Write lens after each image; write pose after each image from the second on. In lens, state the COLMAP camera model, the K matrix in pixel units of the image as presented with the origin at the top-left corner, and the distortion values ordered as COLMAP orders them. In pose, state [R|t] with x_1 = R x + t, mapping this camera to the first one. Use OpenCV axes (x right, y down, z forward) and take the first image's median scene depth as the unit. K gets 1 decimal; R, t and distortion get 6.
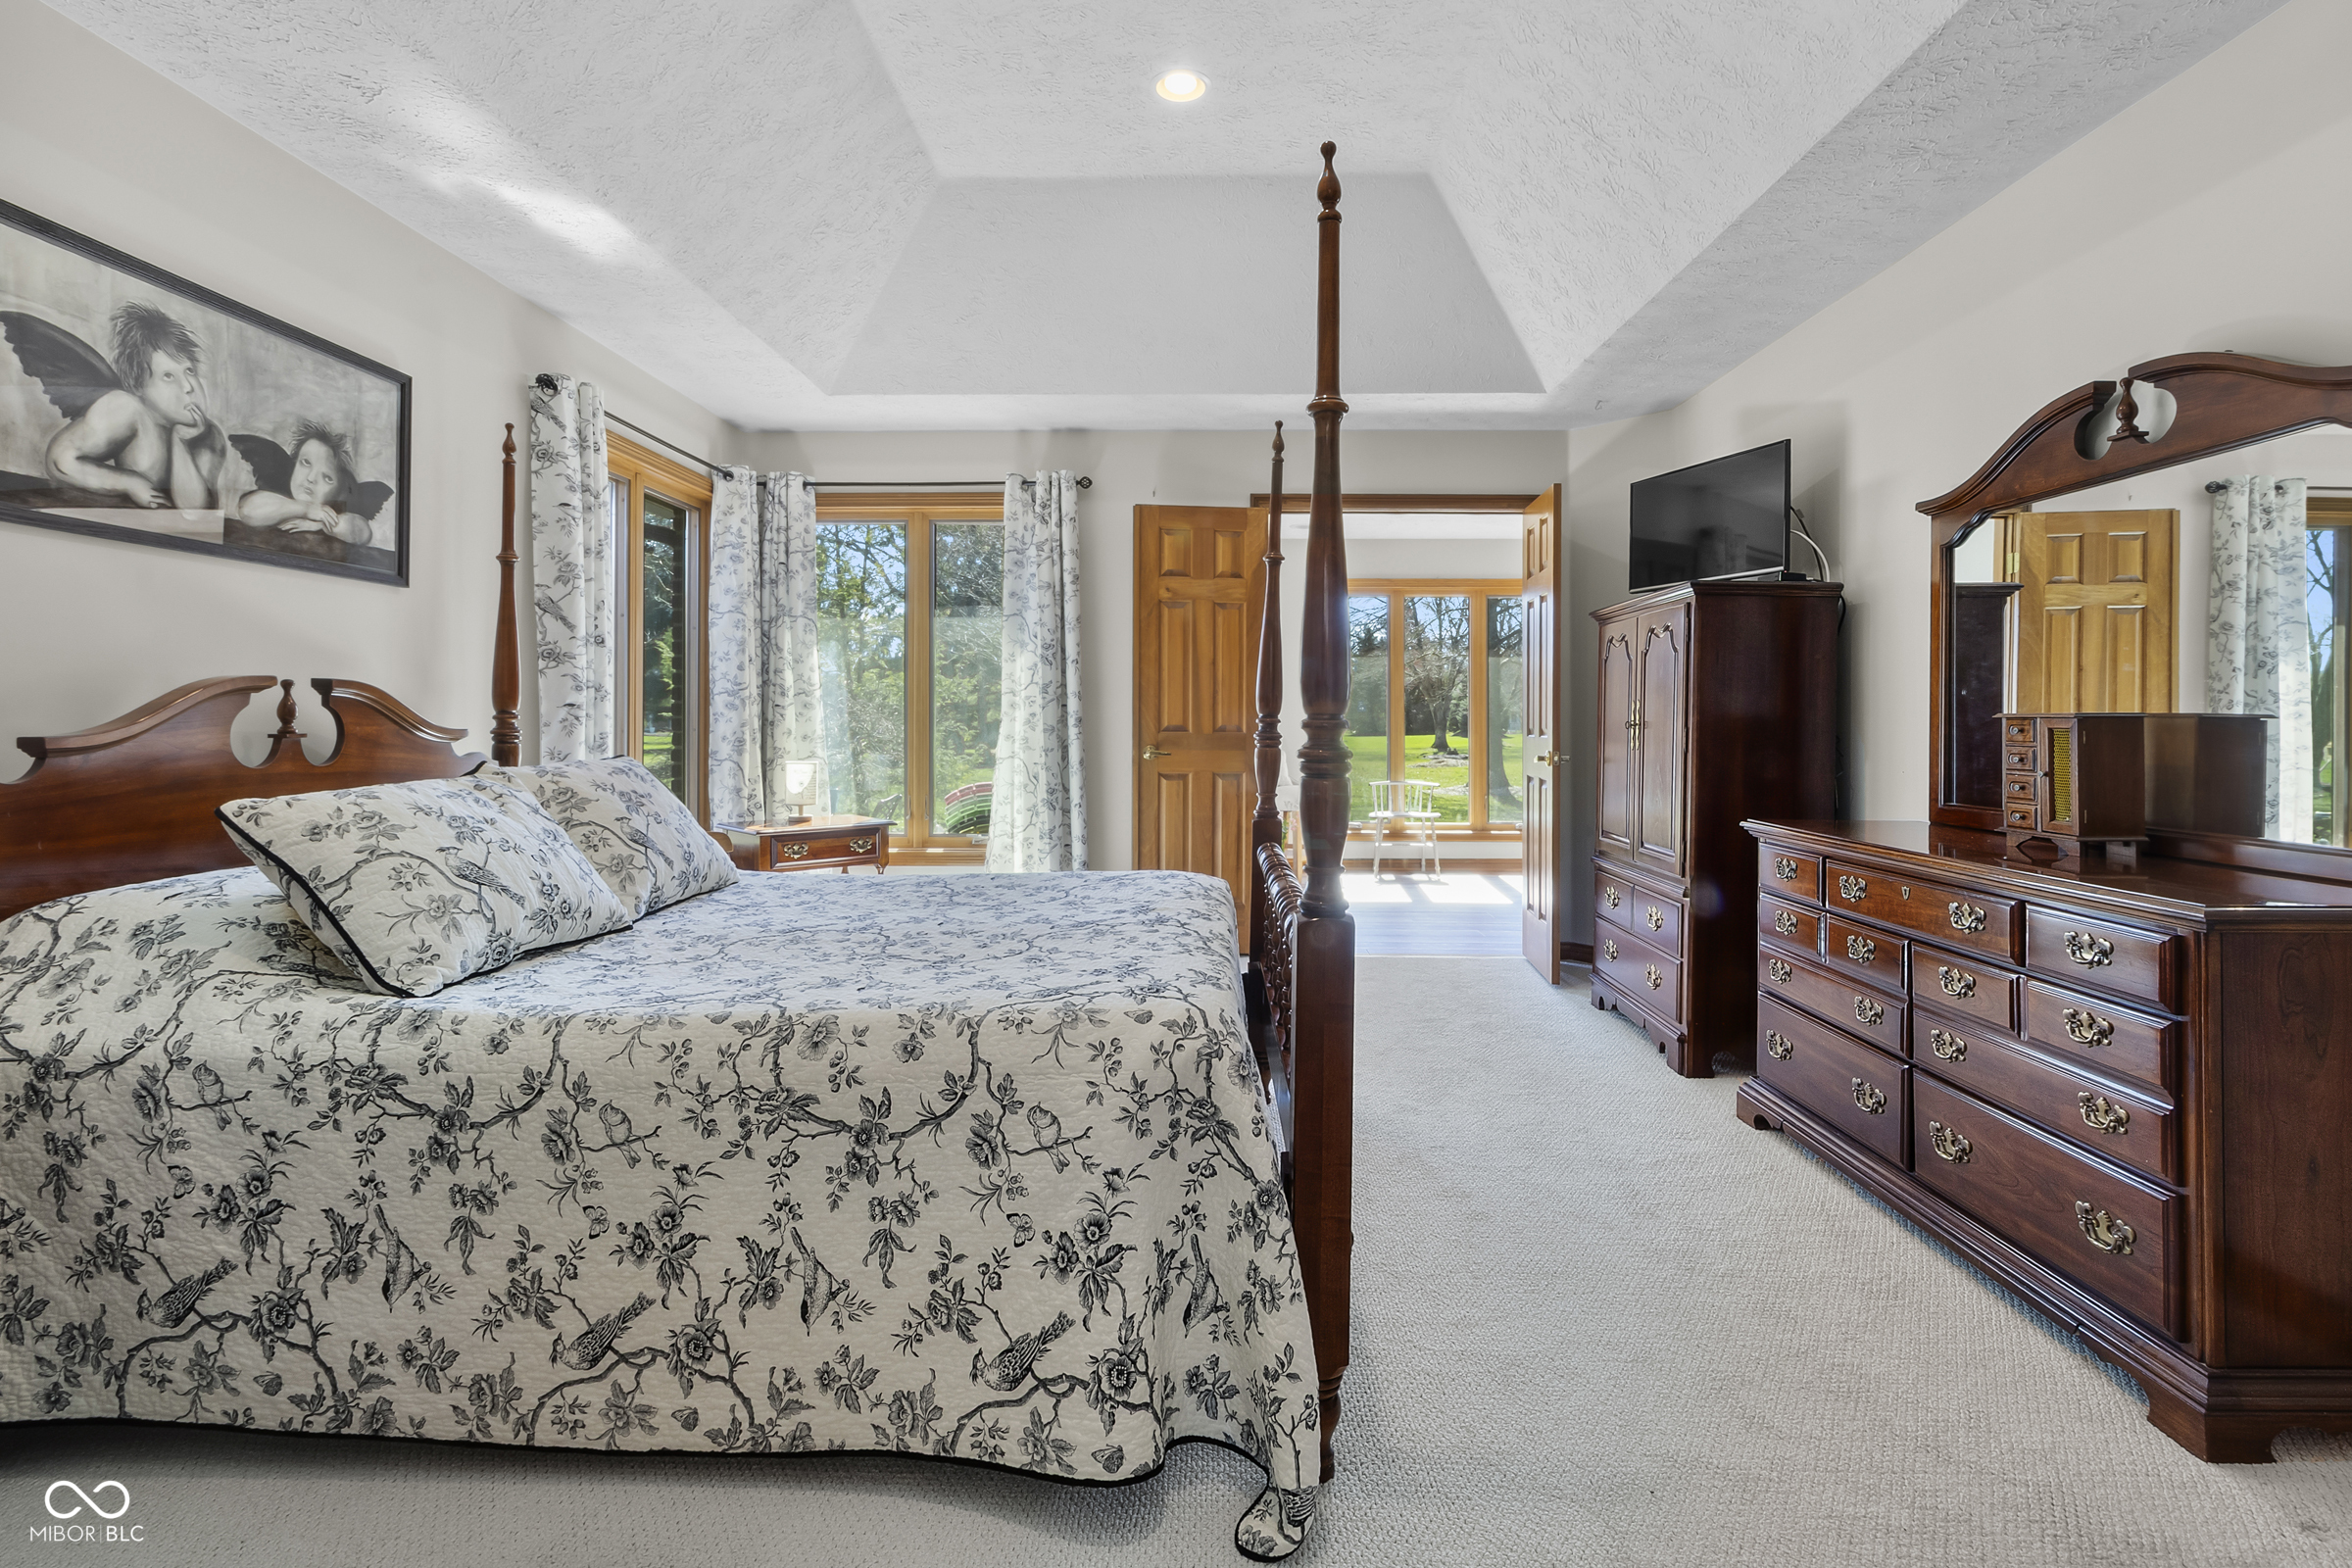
lens RADIAL K [[1106.0, 0, 1172.1], [0, 1106.0, 702.5], [0, 0, 1]] dist [-0.000003, 0.001524]
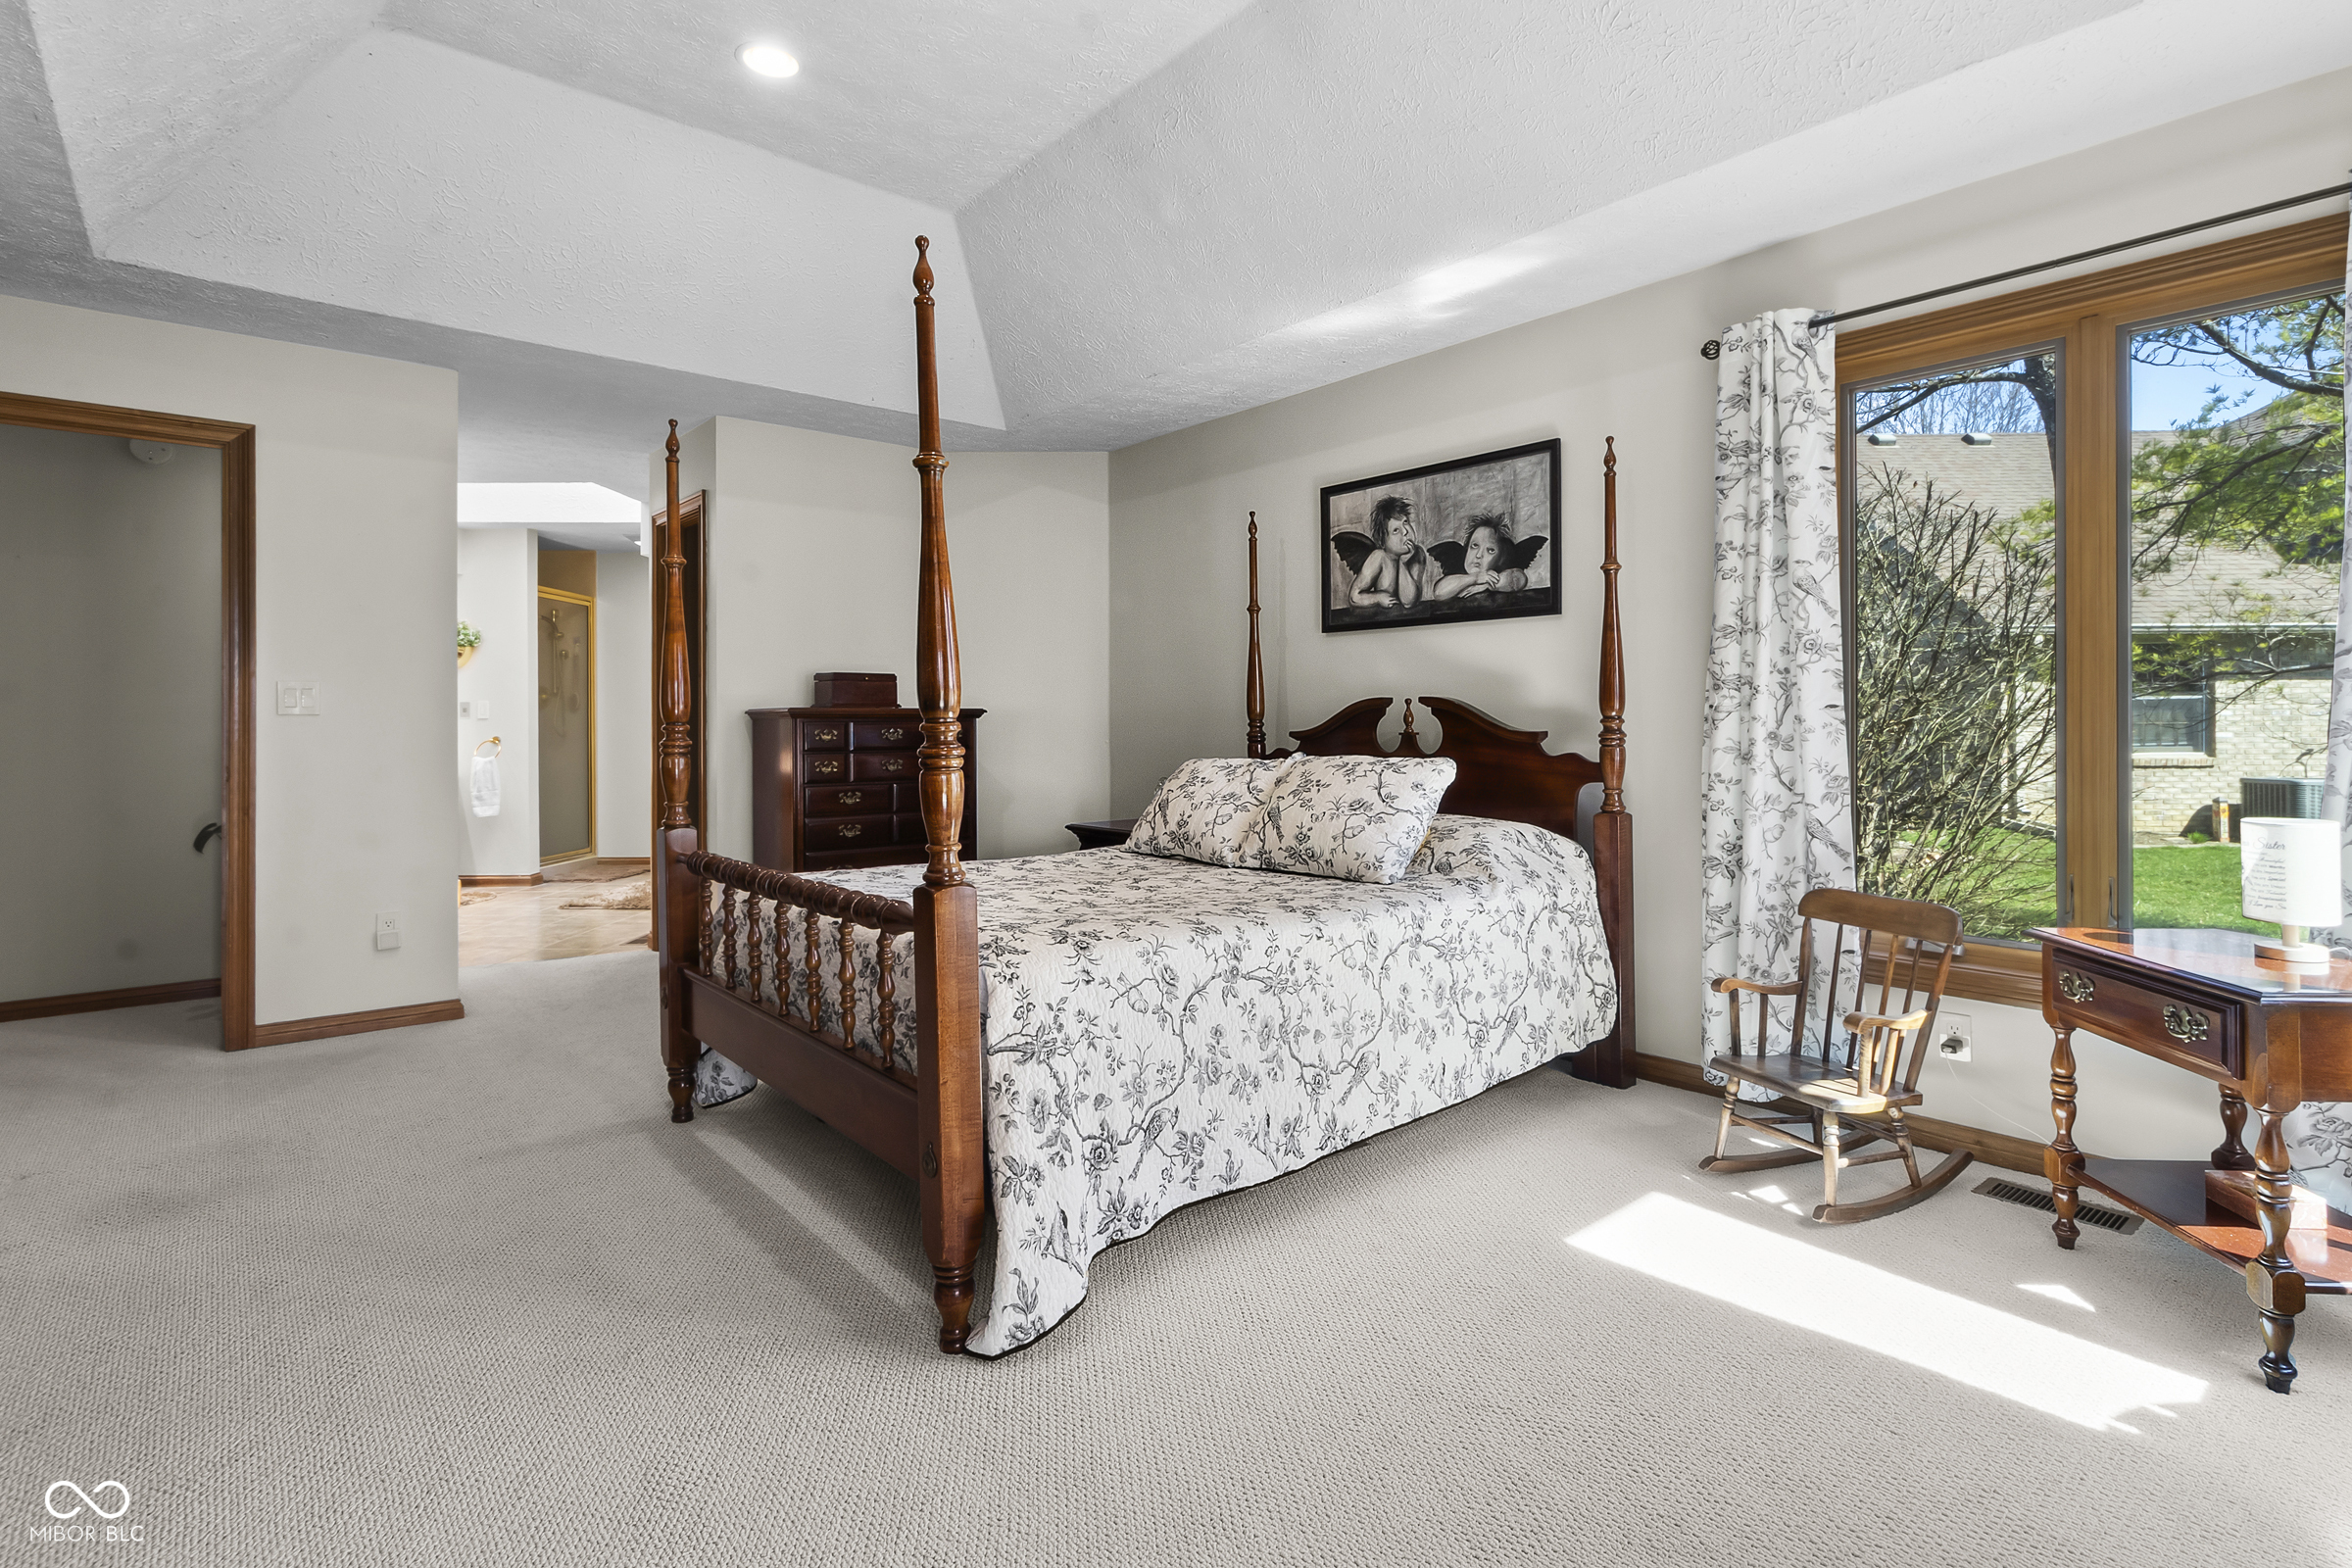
lens RADIAL K [[1106.0, 0, 1203.0], [0, 1106.0, 718.7], [0, 0, 1]] dist [-0.000003, 0.001524]
pose [[-0.725534, -0.000432, -0.688186, 0.471768], [0.013819, 0.999789, -0.015195, 0.026348], [0.688047, -0.020535, -0.725375, 1.803050]]
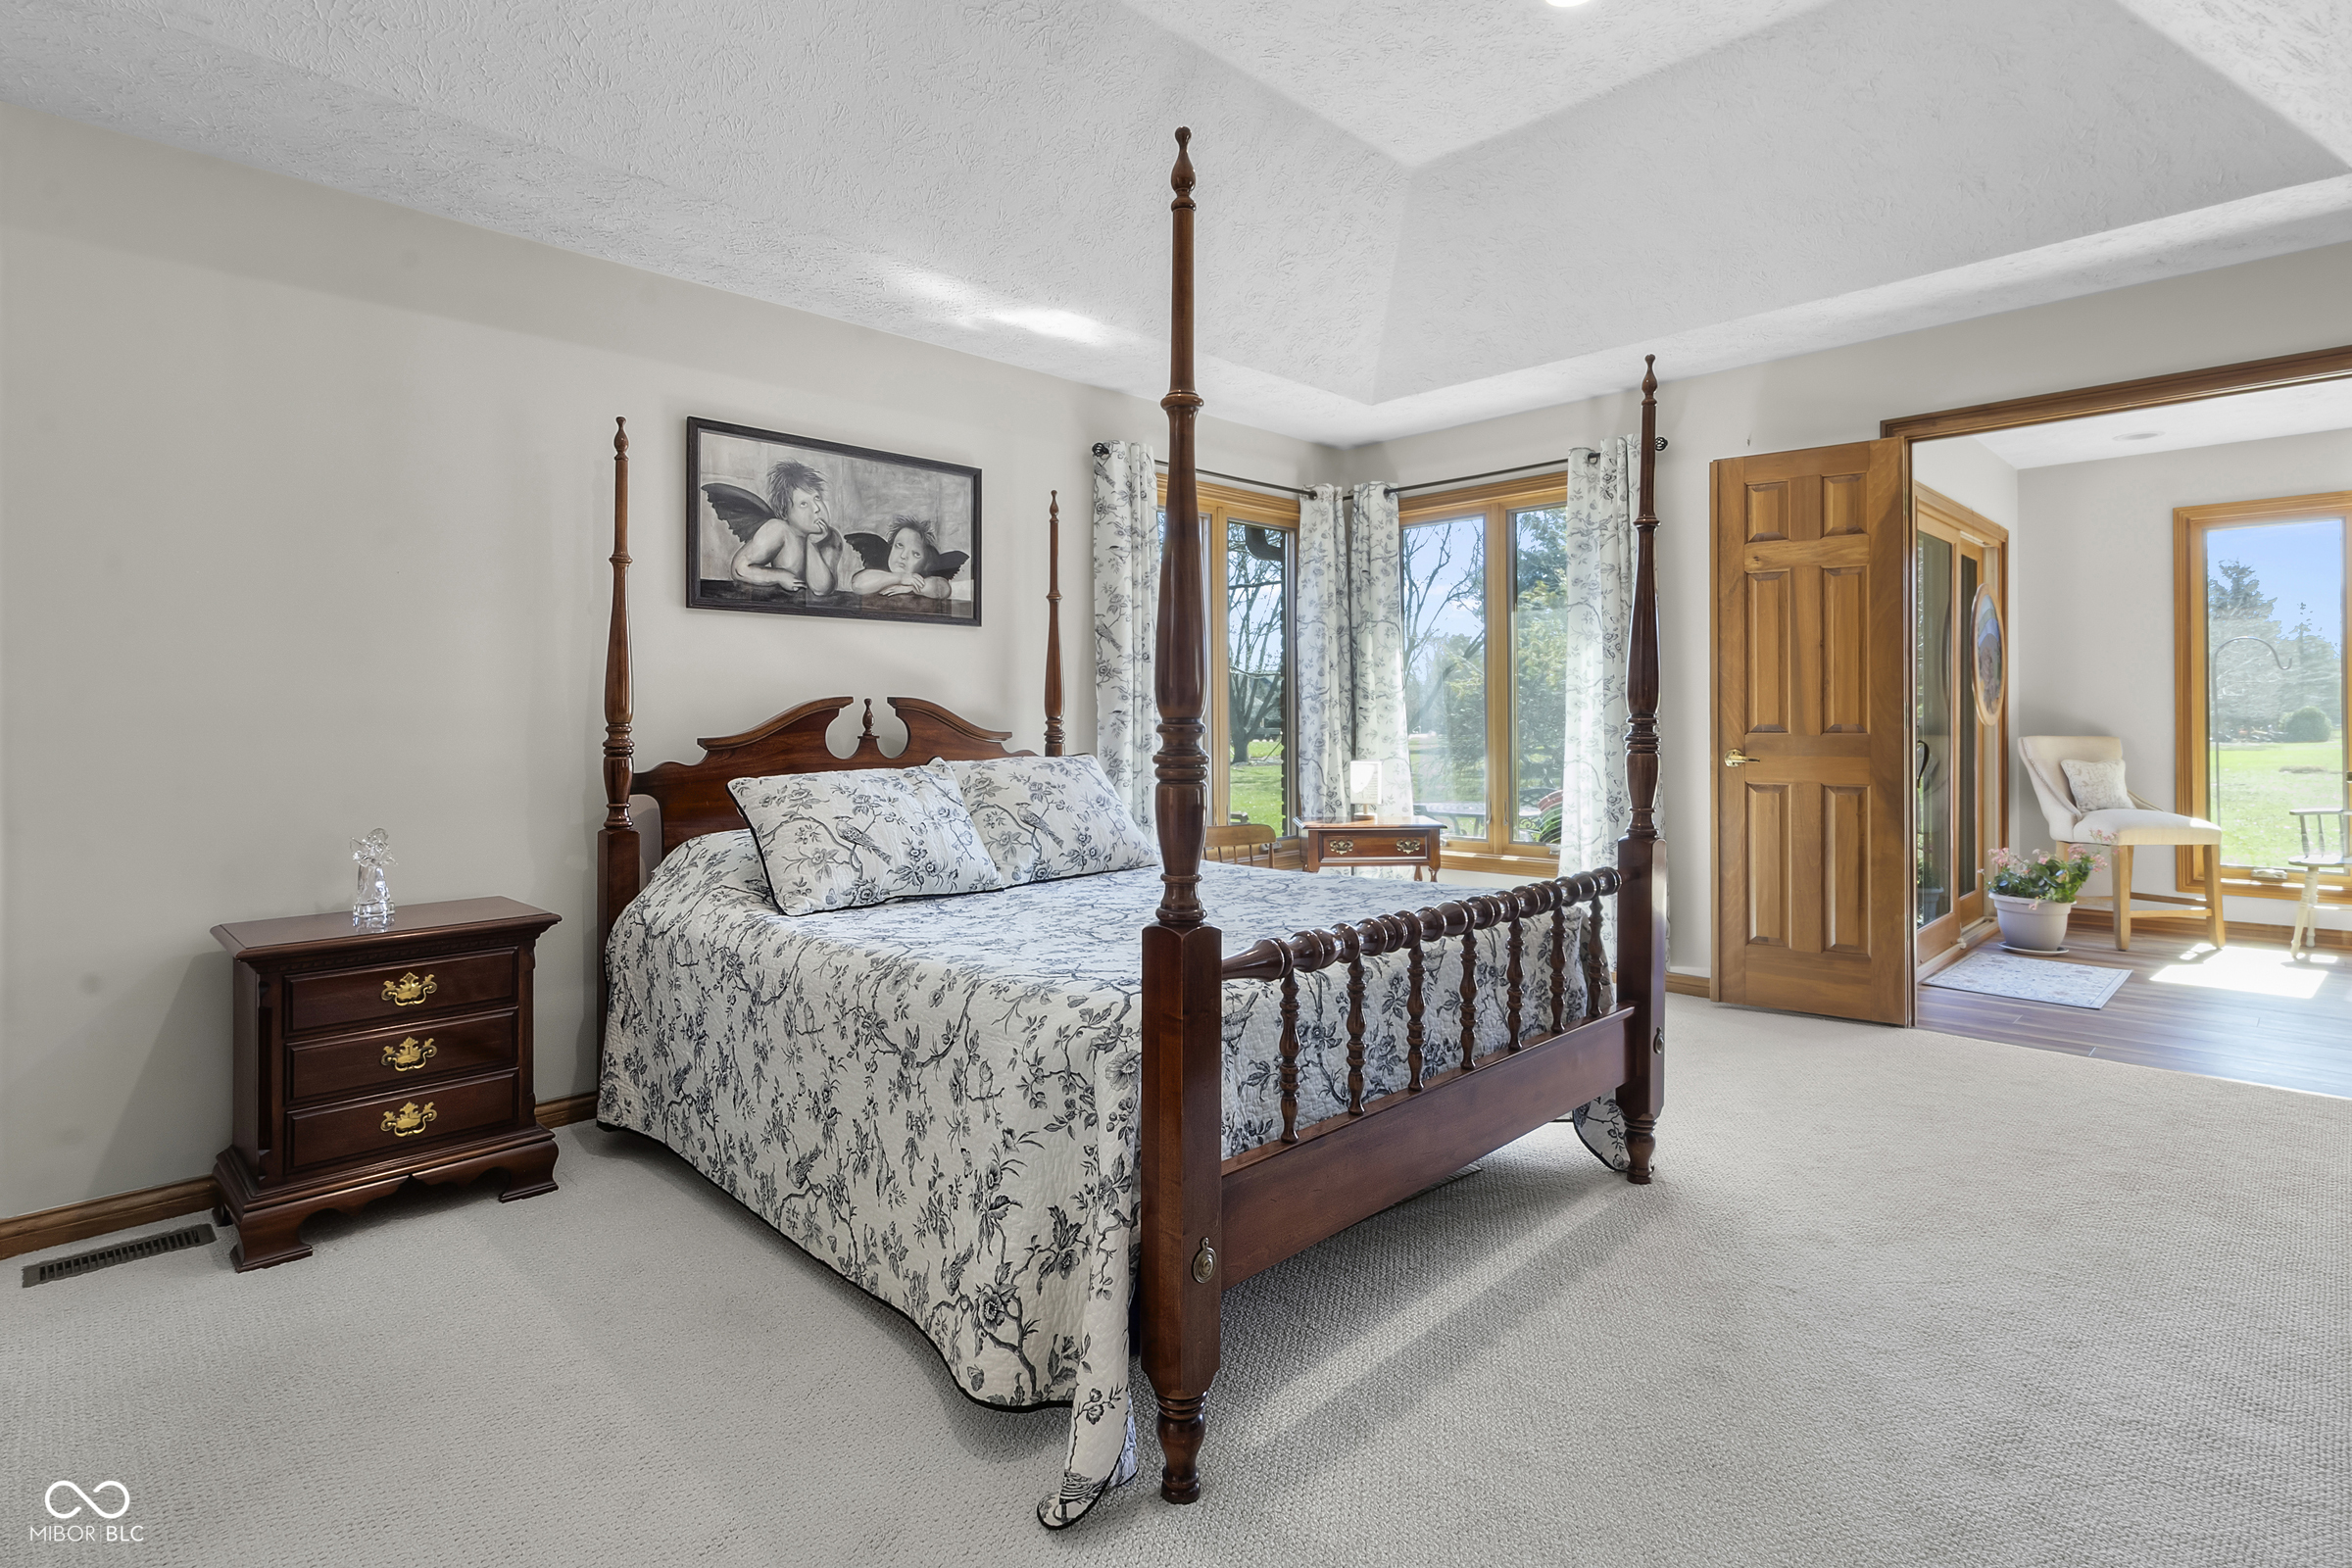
lens RADIAL K [[1171.2, 0, 1184.4], [0, 1171.2, 698.2], [0, 0, 1]] dist [-0.015132, 0.009980]
pose [[0.727212, -0.021965, -0.686062, 0.512522], [0.020004, 0.999742, -0.010804, 0.003326], [0.686122, -0.005867, 0.727463, 0.155576]]
